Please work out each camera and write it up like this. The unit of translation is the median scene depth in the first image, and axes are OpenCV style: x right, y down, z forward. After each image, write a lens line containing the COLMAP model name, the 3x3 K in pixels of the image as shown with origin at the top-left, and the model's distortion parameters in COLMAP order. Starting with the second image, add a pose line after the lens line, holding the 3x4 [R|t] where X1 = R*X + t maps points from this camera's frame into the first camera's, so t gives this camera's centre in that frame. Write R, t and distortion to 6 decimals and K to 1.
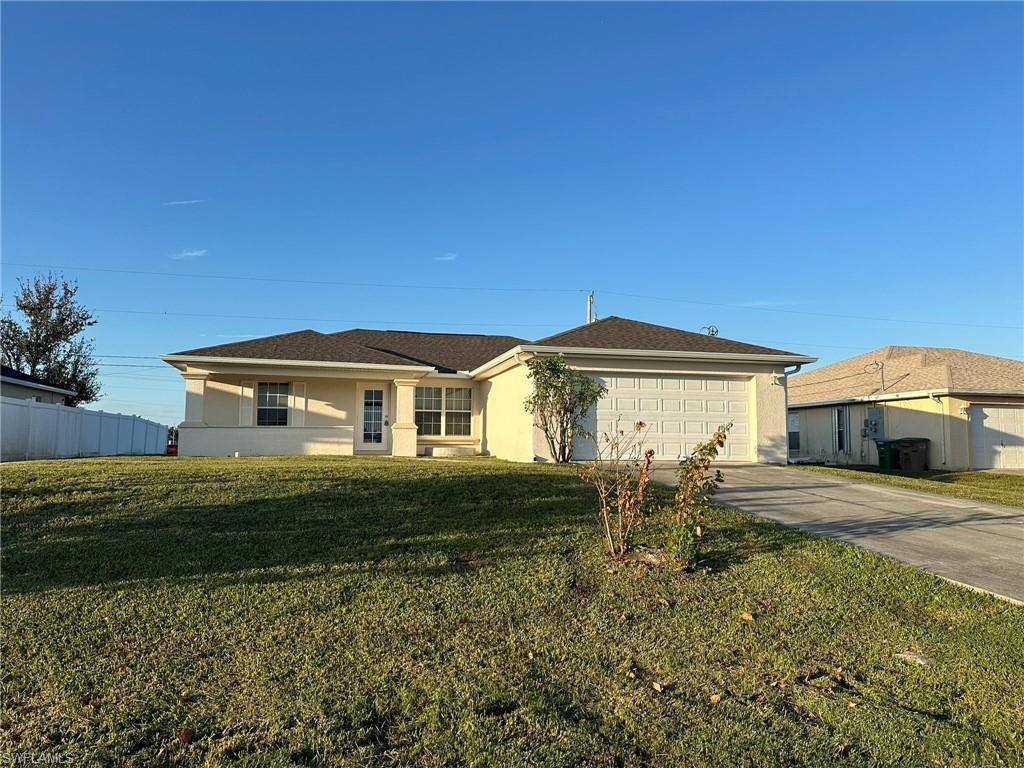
lens RADIAL K [[714.8, 0, 512.0], [0, 714.8, 384.0], [0, 0, 1]] dist [0.041863, -0.002052]
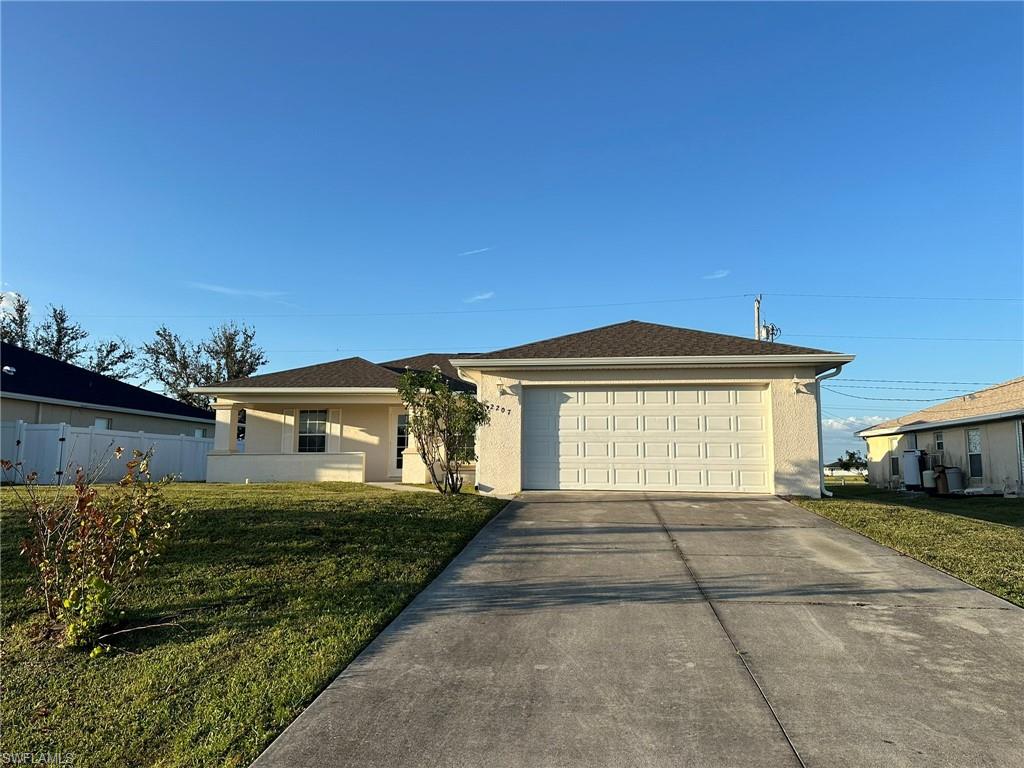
lens RADIAL K [[714.8, 0, 512.0], [0, 714.8, 384.0], [0, 0, 1]] dist [0.041863, -0.002052]
pose [[0.931562, -0.043365, -0.360986, 0.329381], [0.031309, 0.998742, -0.039180, 0.010757], [0.362231, 0.025196, 0.931748, 0.156632]]
